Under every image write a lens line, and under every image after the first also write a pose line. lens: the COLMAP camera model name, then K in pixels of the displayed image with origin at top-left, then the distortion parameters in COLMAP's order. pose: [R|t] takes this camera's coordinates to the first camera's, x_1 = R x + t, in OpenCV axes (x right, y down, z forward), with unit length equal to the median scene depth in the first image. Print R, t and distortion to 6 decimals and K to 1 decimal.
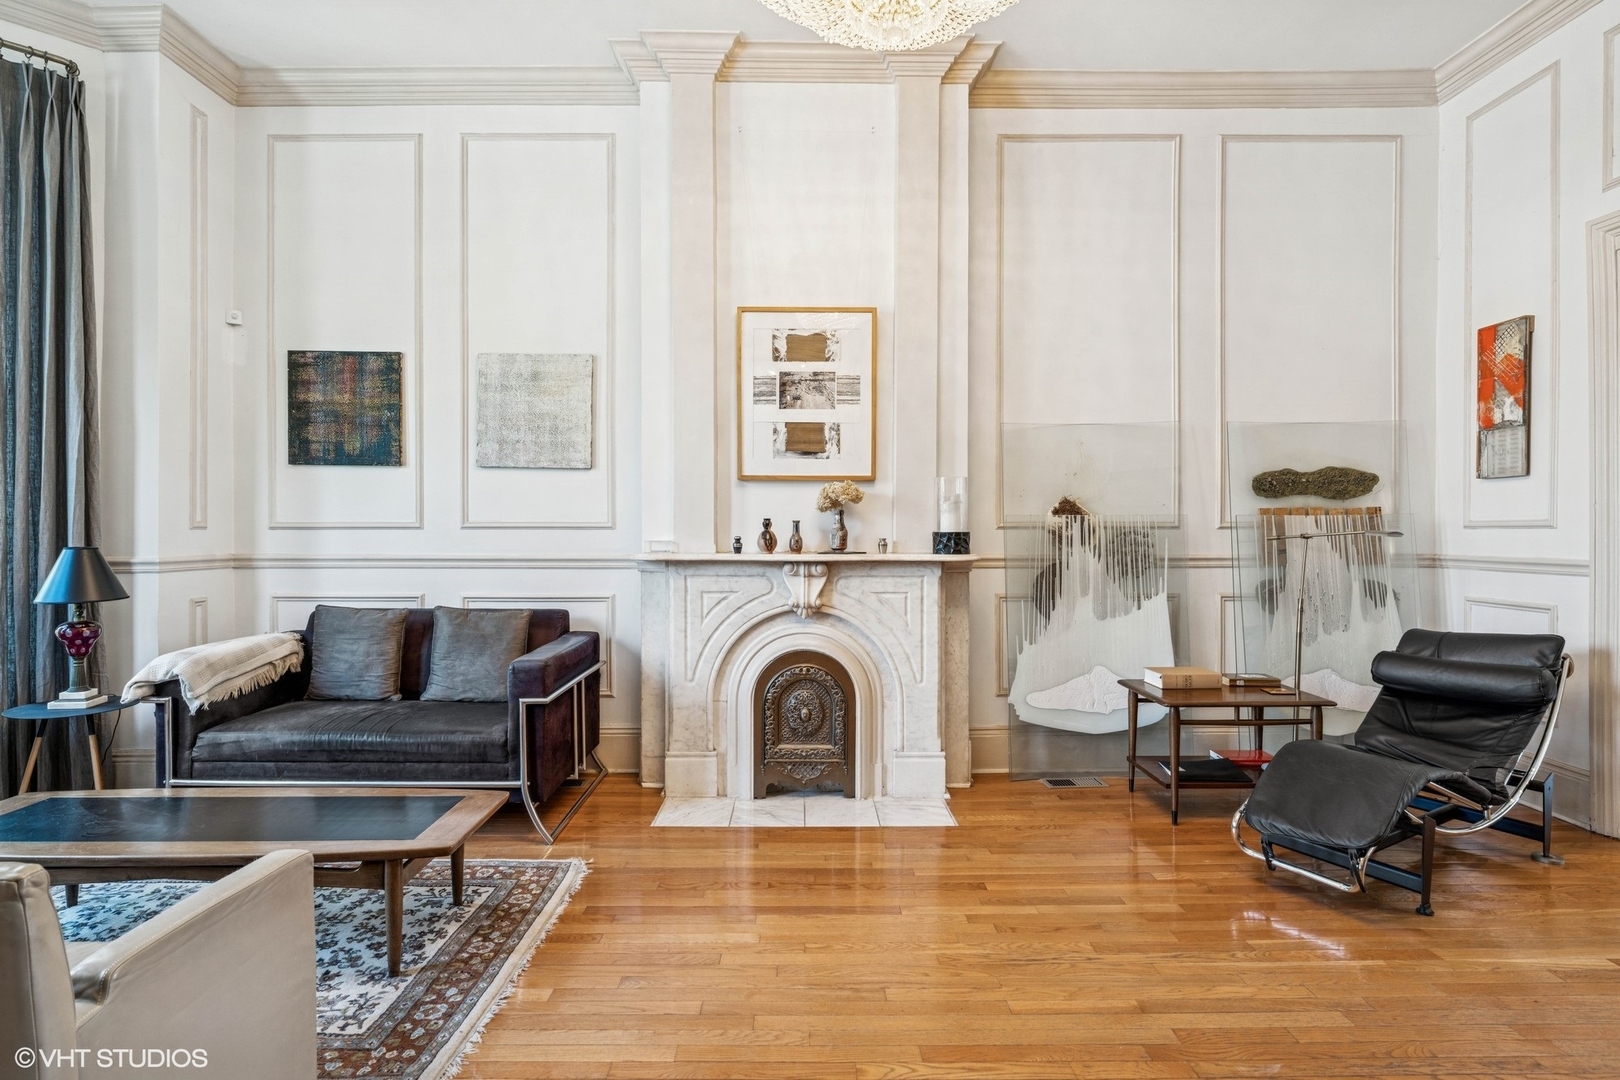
lens RADIAL K [[793.3, 0, 810.3], [0, 793.3, 530.9], [0, 0, 1]] dist [-0.004315, 0.000630]
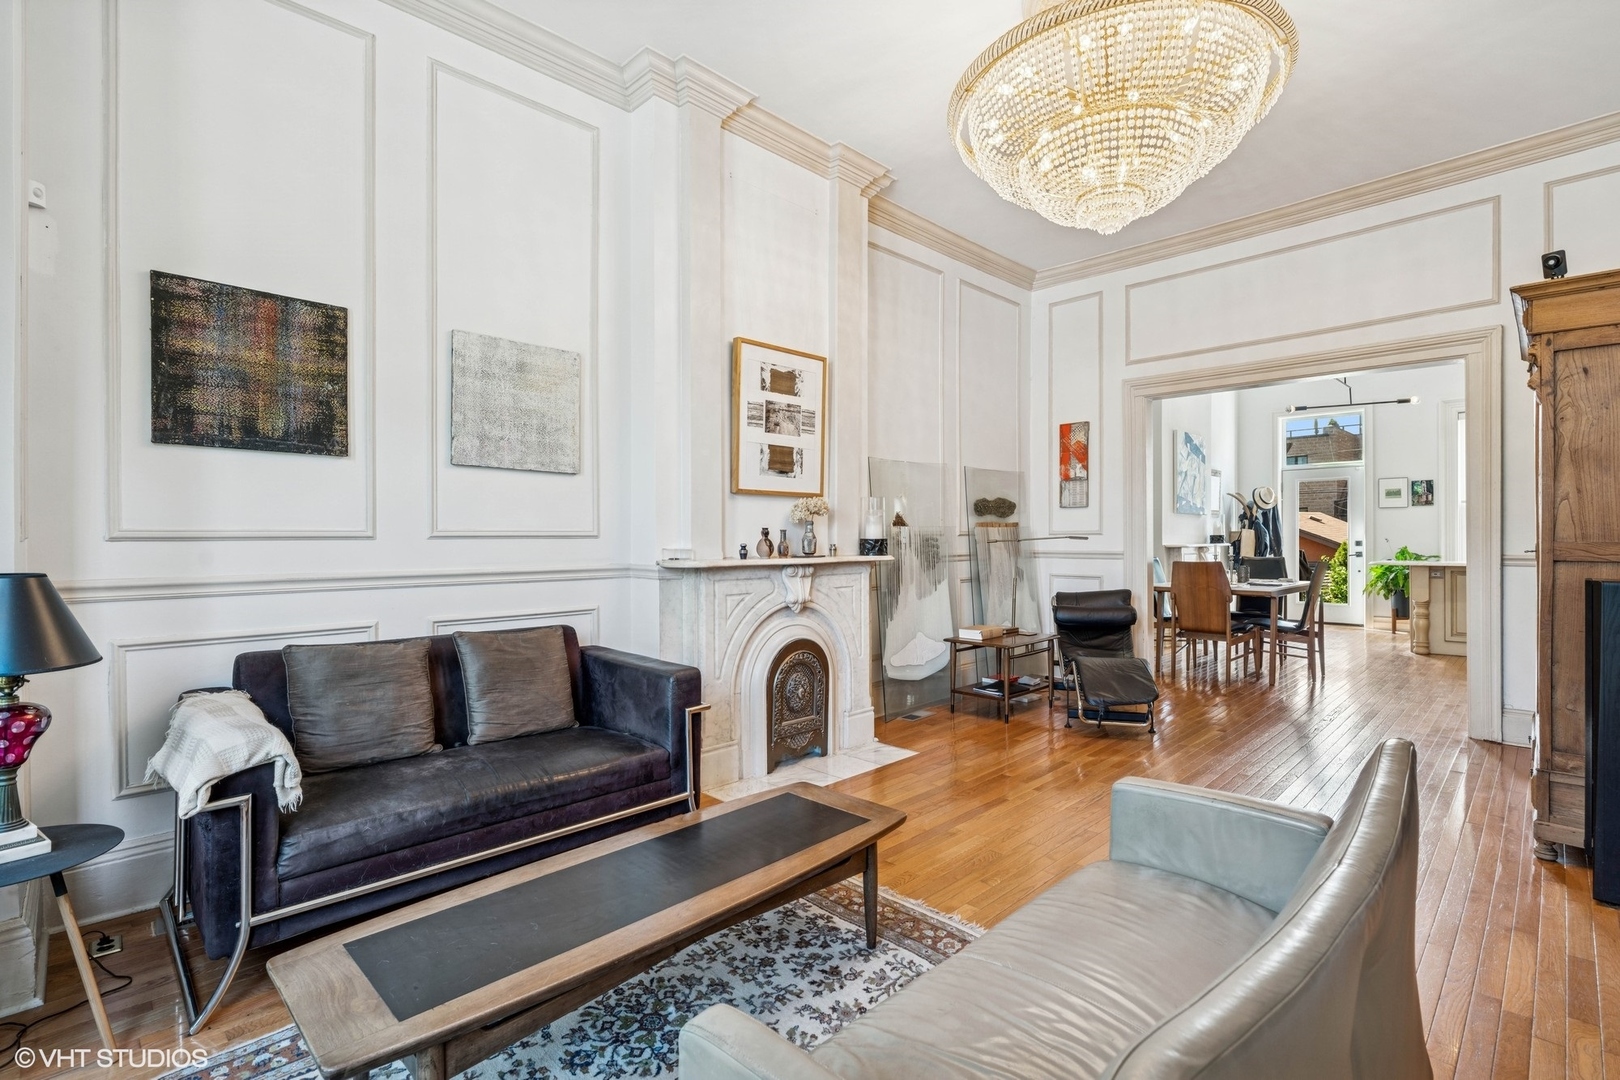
lens RADIAL K [[742.3, 0, 813.7], [0, 742.3, 537.2], [0, 0, 1]] dist [-0.005139, -0.000423]
pose [[0.715263, -0.004257, 0.698842, -0.738790], [0.007022, 0.999975, -0.001095, -0.000363], [-0.698820, 0.005691, 0.715275, 0.184843]]
